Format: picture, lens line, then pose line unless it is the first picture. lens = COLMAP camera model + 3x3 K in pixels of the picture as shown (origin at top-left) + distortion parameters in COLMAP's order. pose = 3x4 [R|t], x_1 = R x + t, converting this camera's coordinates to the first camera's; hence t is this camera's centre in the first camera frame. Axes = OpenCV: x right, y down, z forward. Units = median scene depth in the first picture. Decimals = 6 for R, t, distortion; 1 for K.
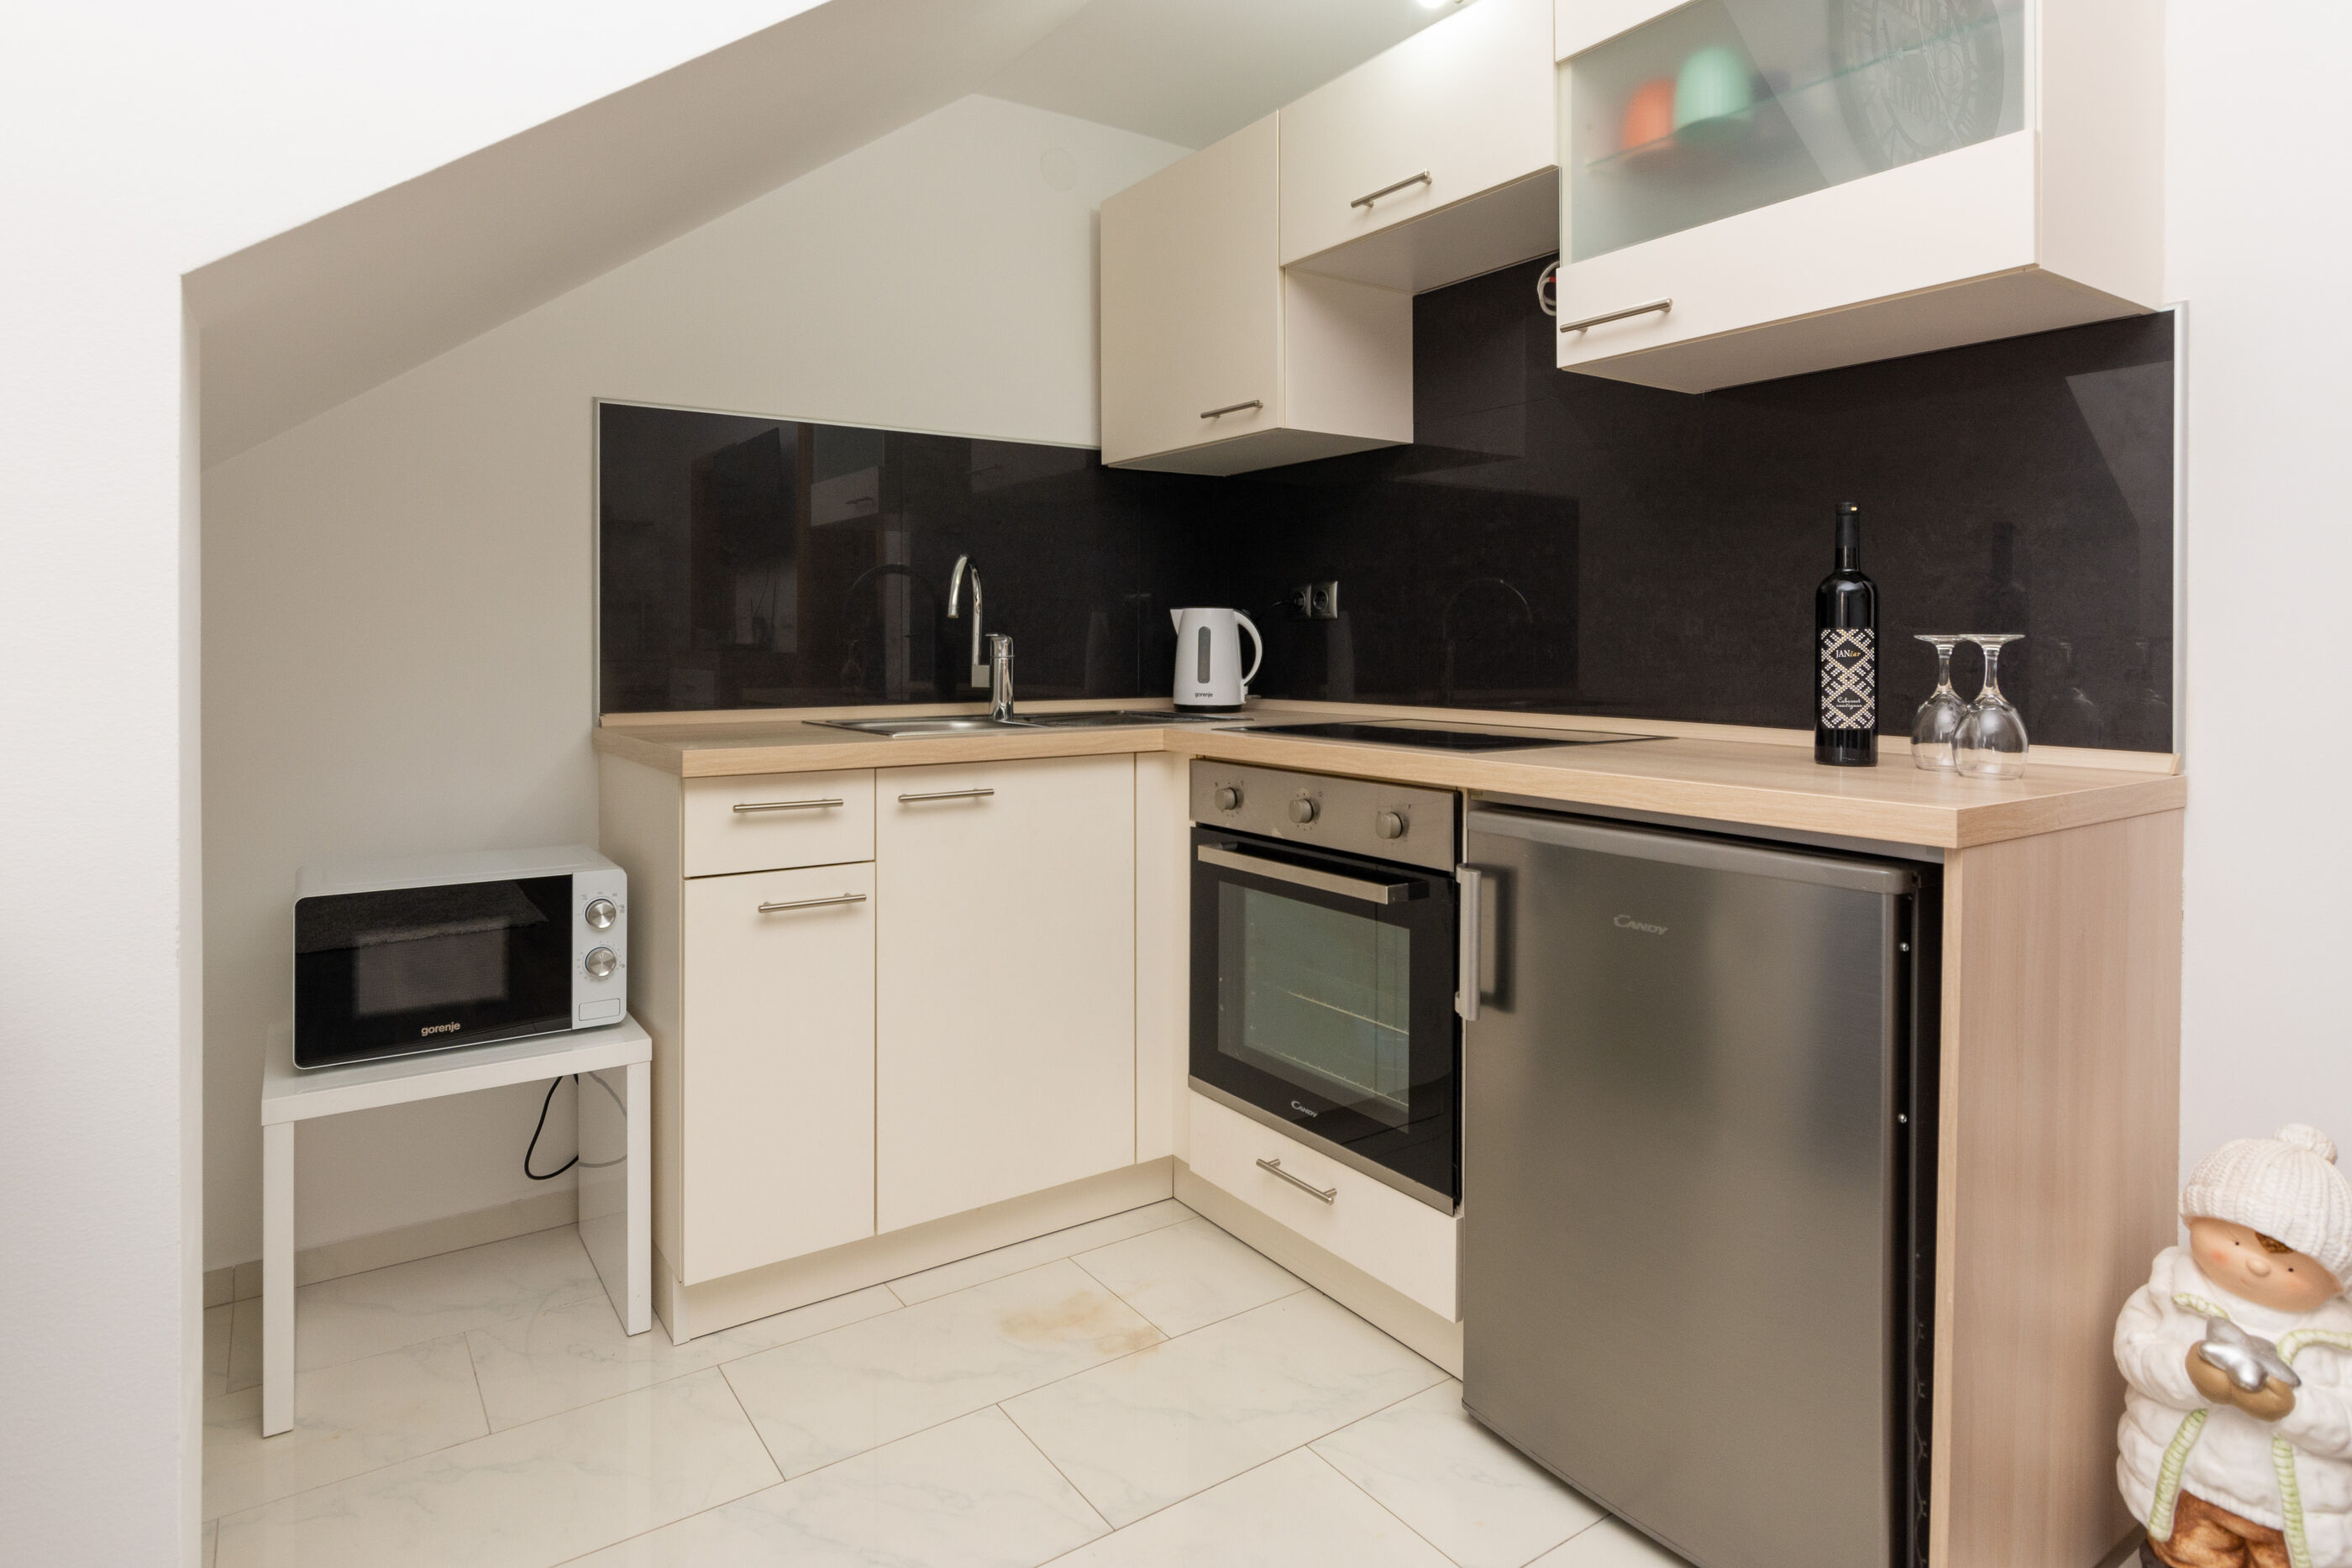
lens RADIAL K [[1253.1, 0, 1079.0], [0, 1253.1, 645.6], [0, 0, 1]] dist [-0.004141, -0.000778]
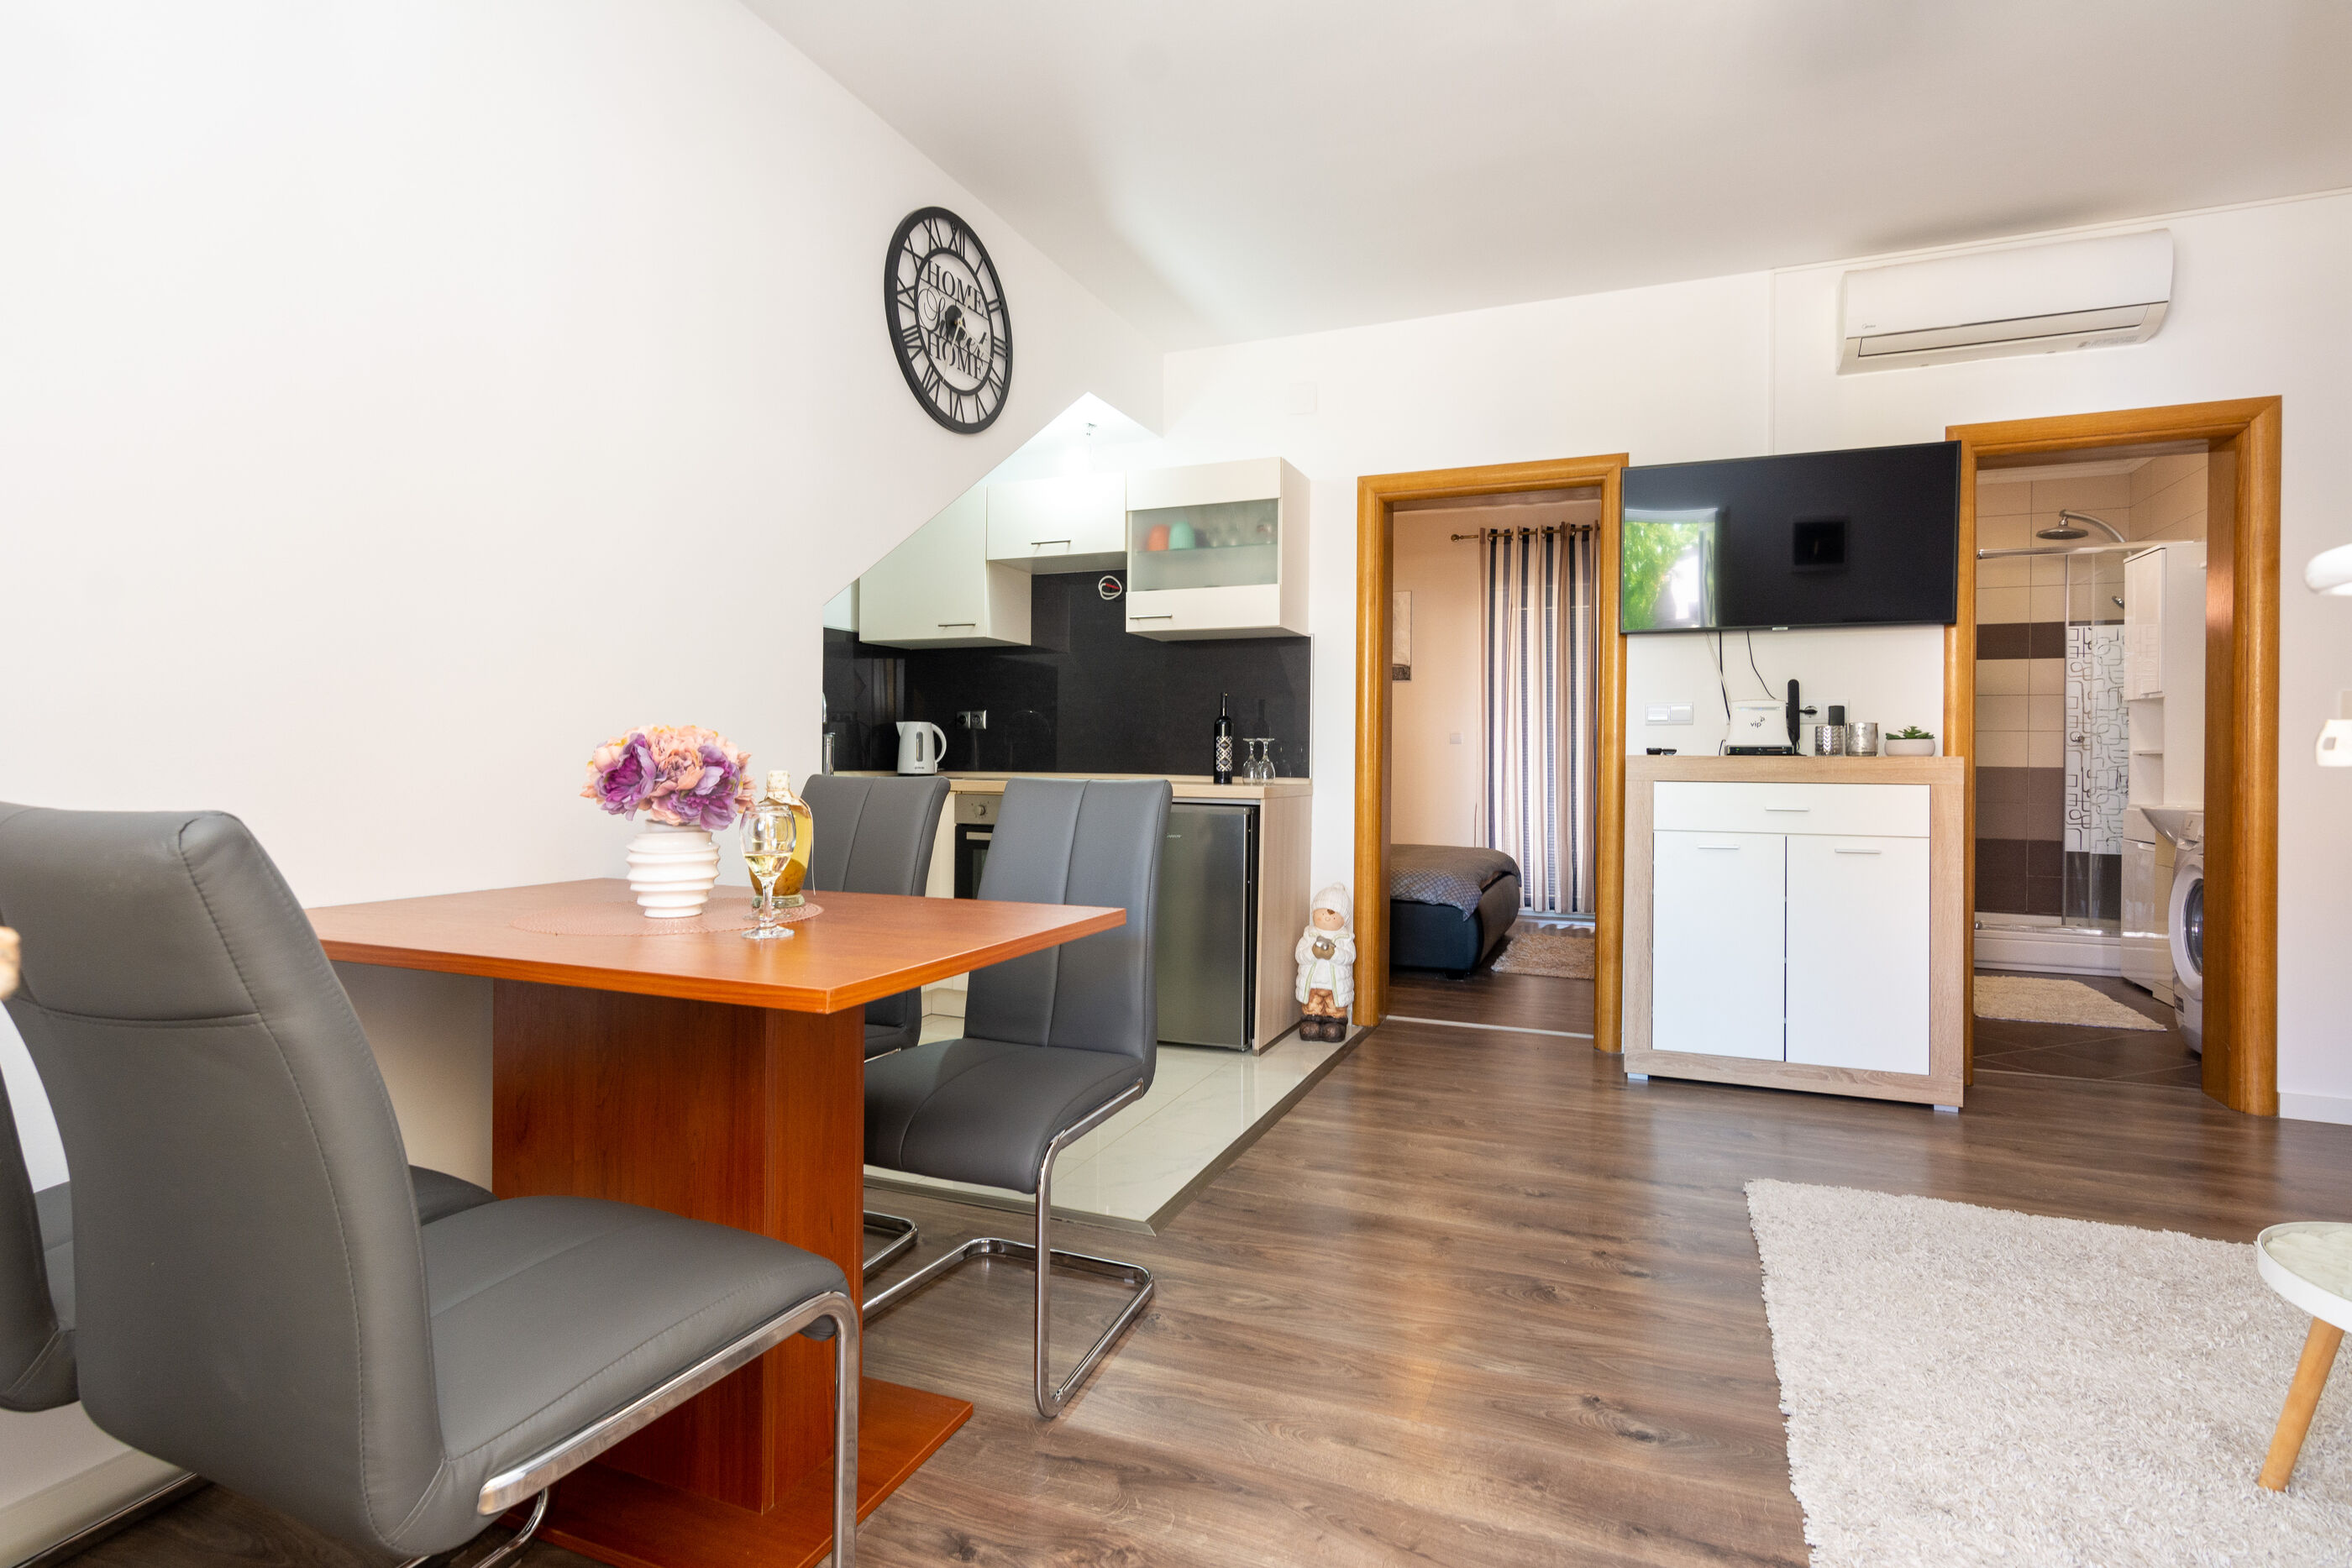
lens RADIAL K [[1145.8, 0, 1168.8], [0, 1145.8, 771.6], [0, 0, 1]] dist [-0.001319, 0.000590]
pose [[0.823081, 0.004478, 0.567906, -0.852262], [-0.010826, 0.999911, 0.007807, 0.040615], [-0.567820, -0.012574, 0.823057, -0.947827]]
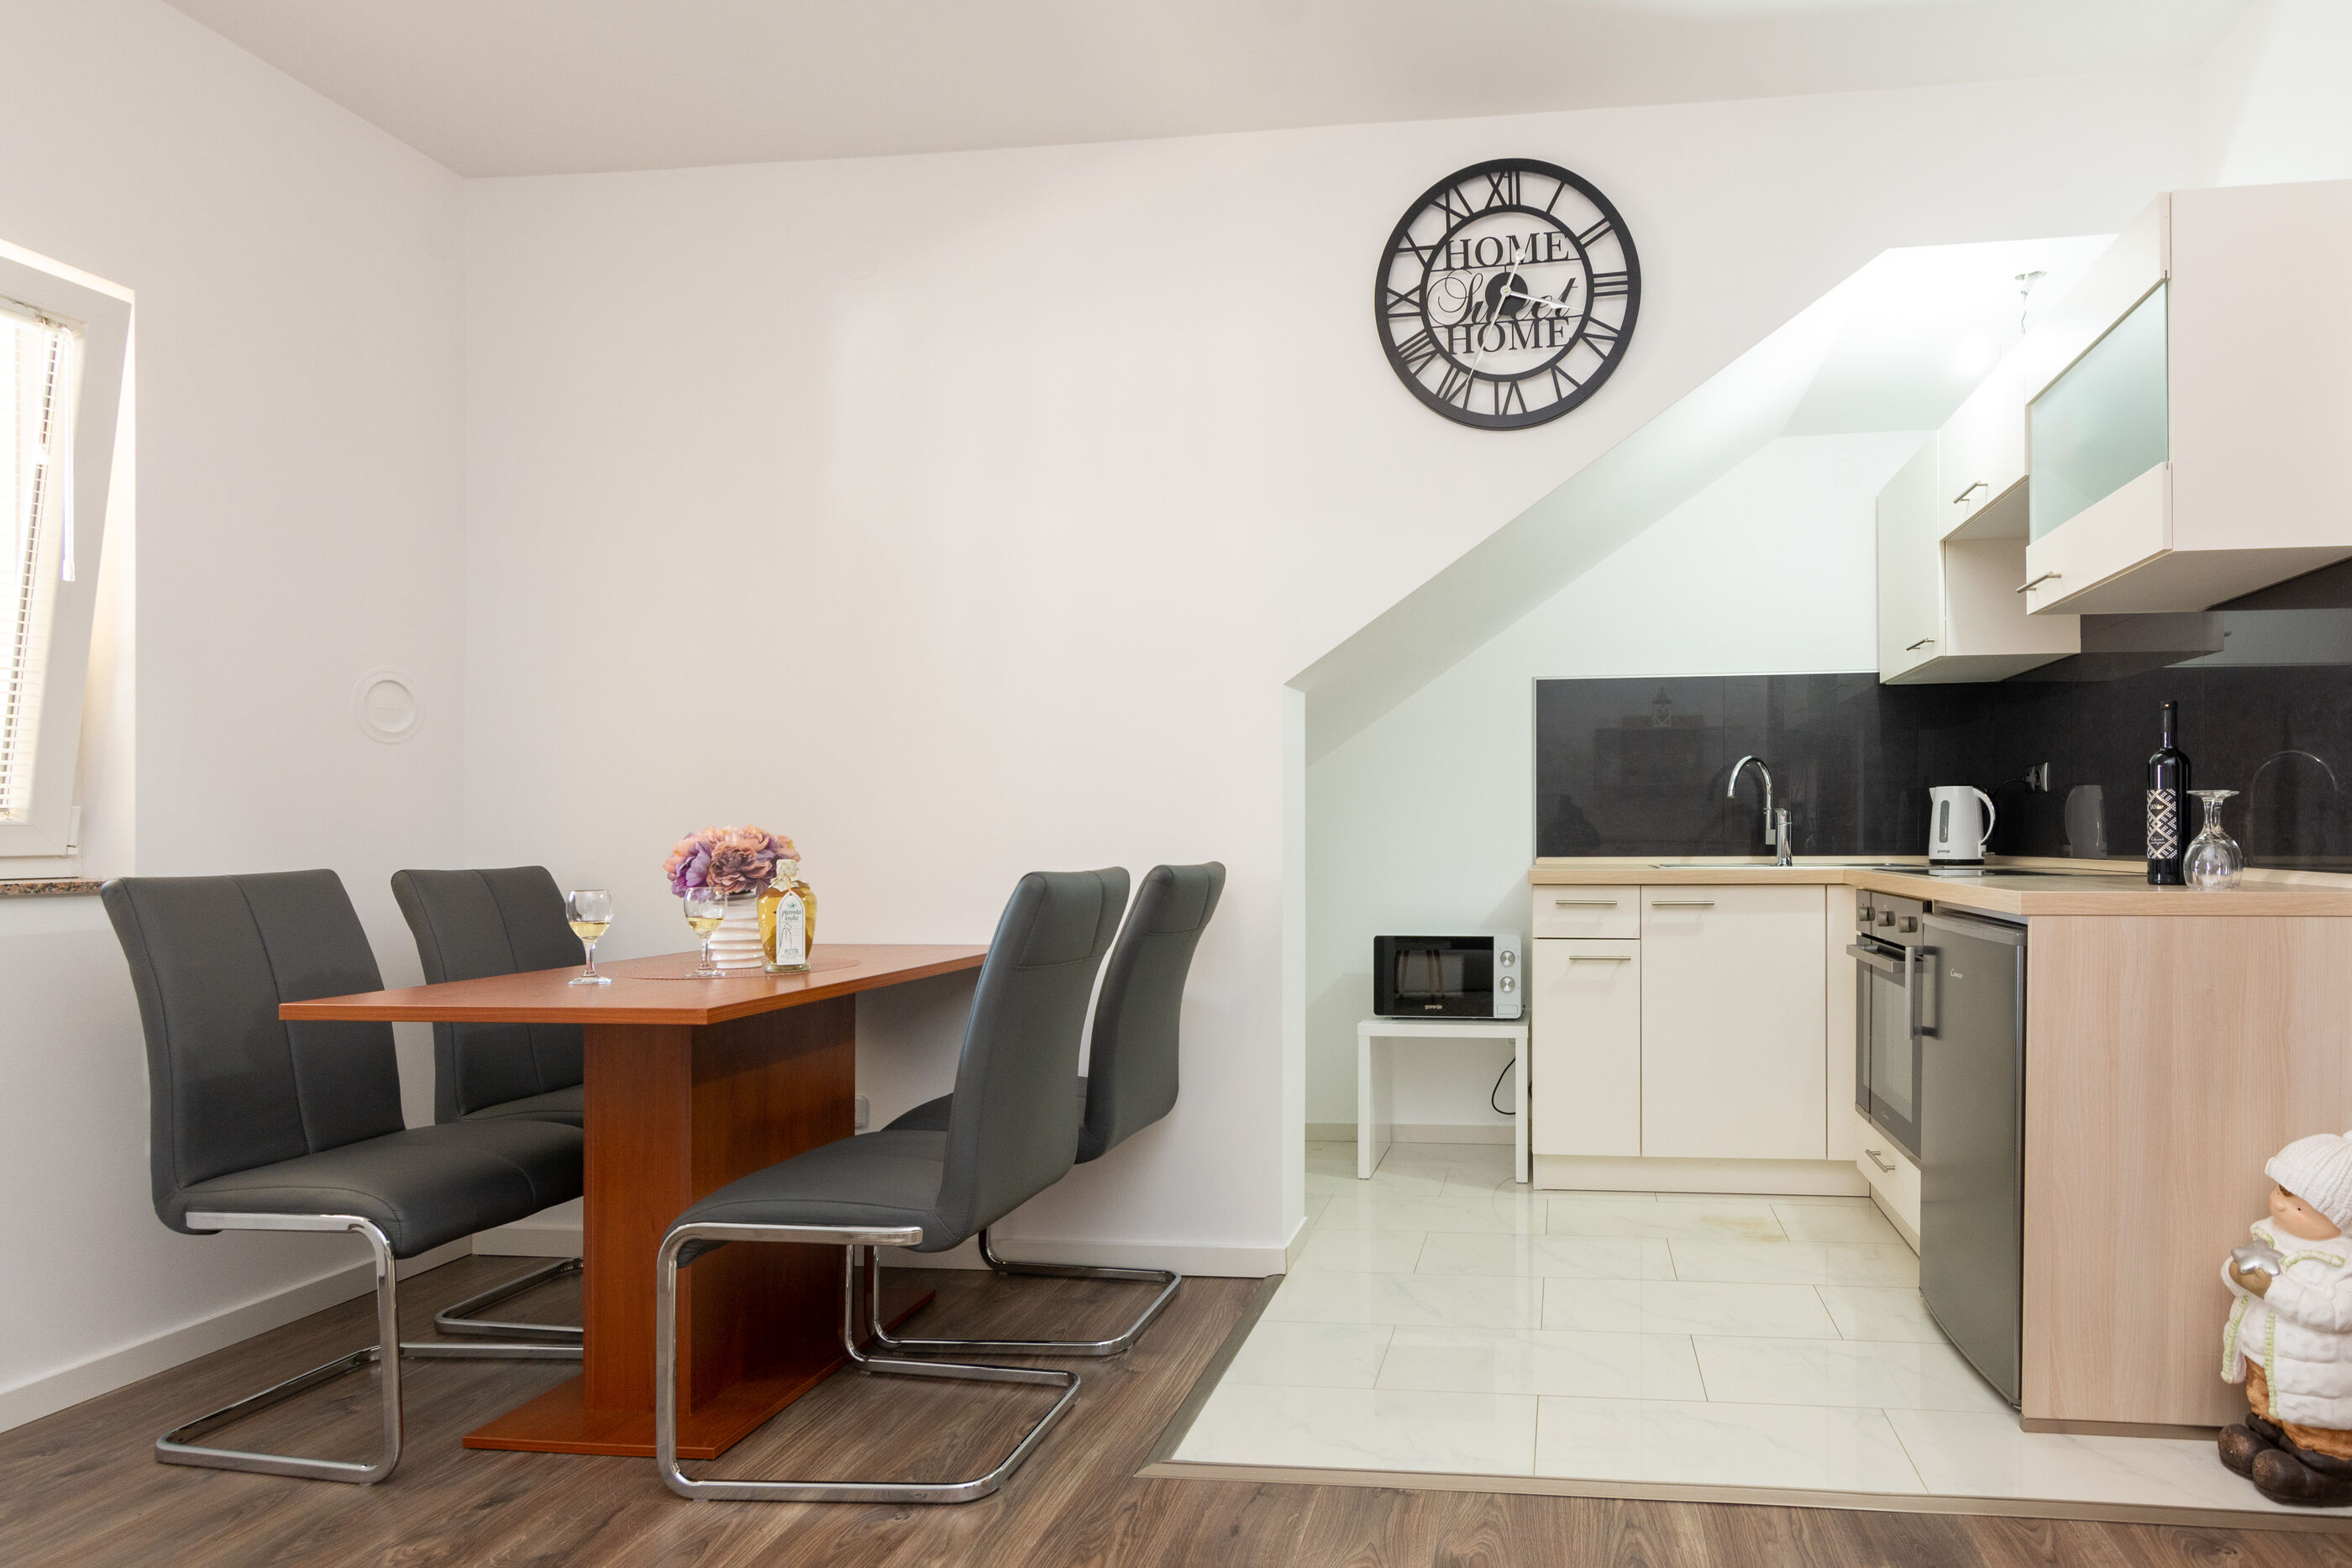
lens RADIAL K [[1196.6, 0, 1431.5], [0, 1196.6, 847.2], [0, 0, 1]] dist [0.001953, 0.000419]
pose [[0.781486, 0.002172, -0.623918, 0.701429], [0.003883, 0.999958, 0.008345, 0.032831], [0.623910, -0.008944, 0.781445, -0.516440]]
